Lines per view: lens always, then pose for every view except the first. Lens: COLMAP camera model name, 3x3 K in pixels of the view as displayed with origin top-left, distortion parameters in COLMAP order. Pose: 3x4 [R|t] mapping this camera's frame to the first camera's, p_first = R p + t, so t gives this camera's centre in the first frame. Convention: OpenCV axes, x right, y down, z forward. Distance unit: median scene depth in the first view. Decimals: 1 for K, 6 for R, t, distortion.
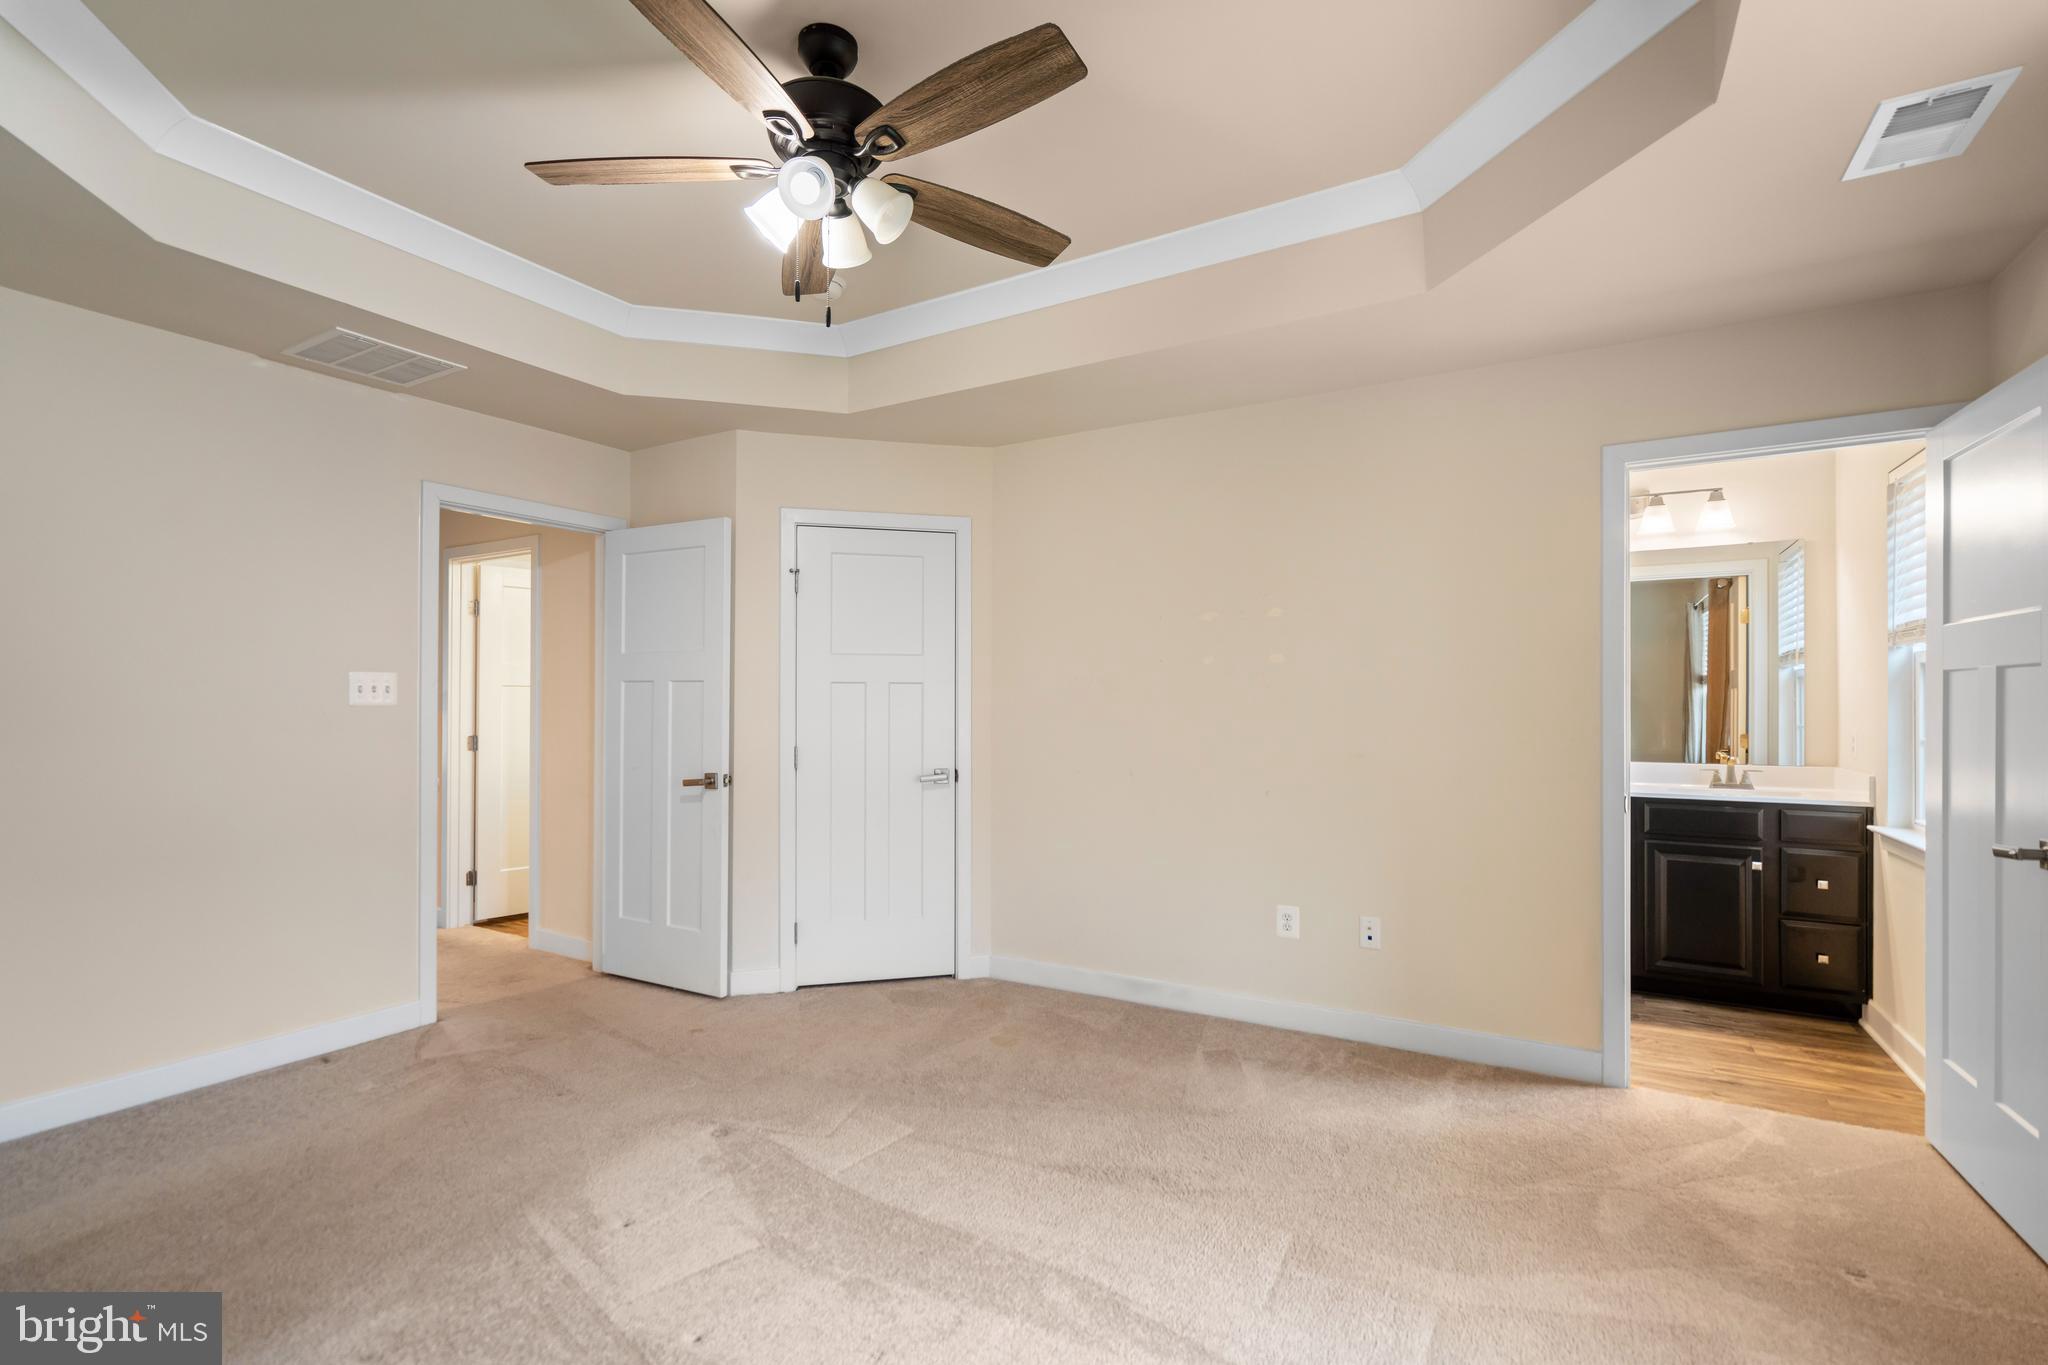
lens RADIAL K [[937.0, 0, 1013.8], [0, 937.0, 694.6], [0, 0, 1]] dist [-0.001052, -0.000143]
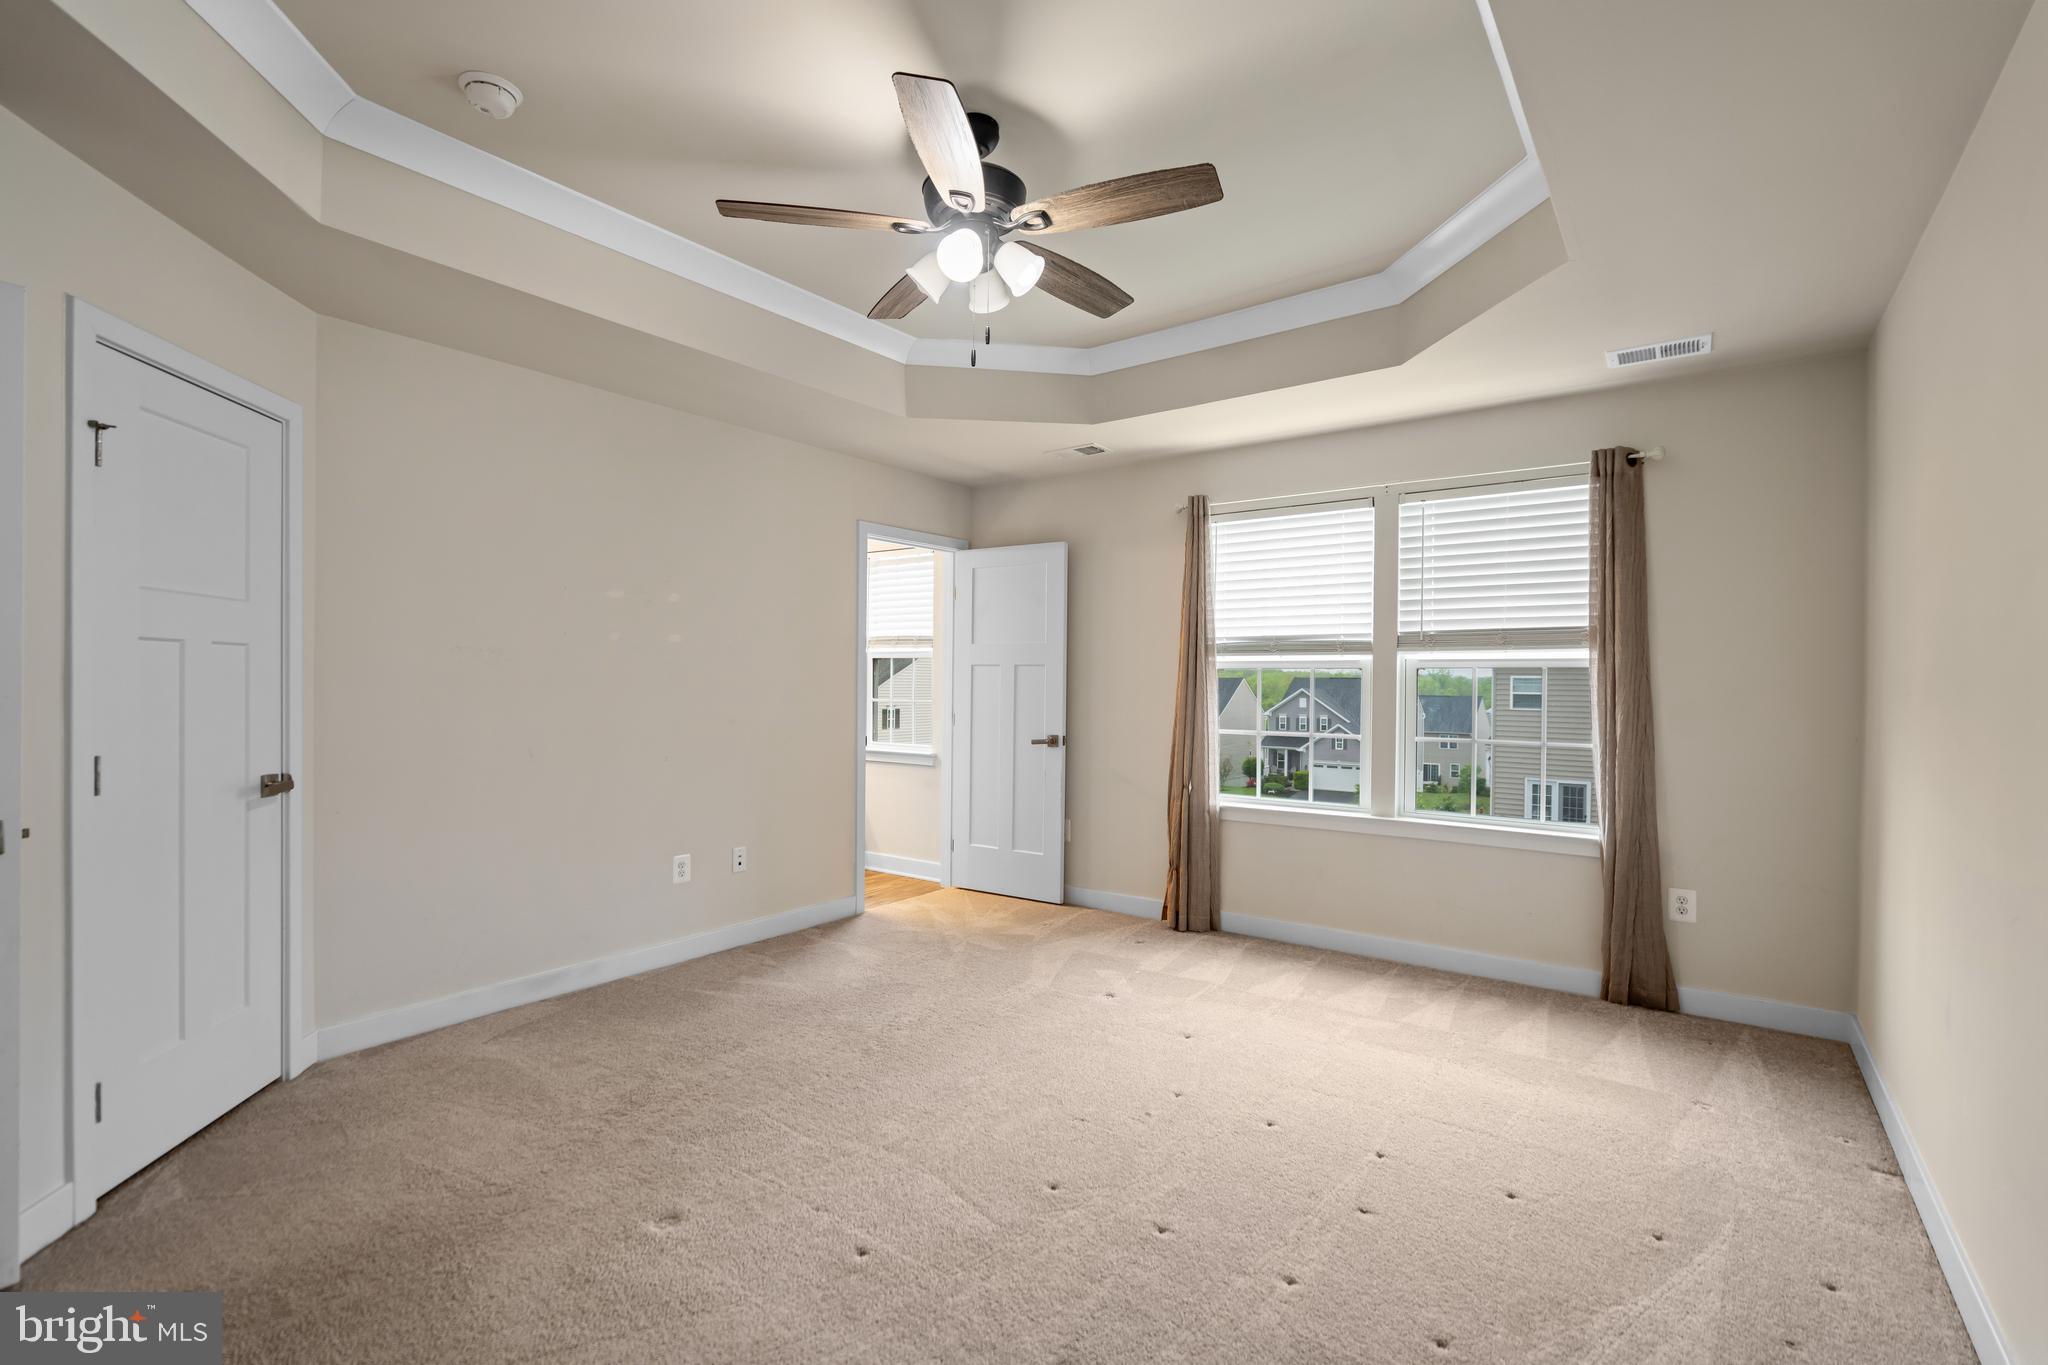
lens RADIAL K [[933.6, 0, 1033.8], [0, 933.6, 686.3], [0, 0, 1]] dist [-0.001608, -0.000168]
pose [[0.083683, -0.003979, 0.996484, -0.937123], [-0.014351, 0.999884, 0.005197, 0.007583], [-0.996389, -0.014735, 0.083616, 0.551239]]
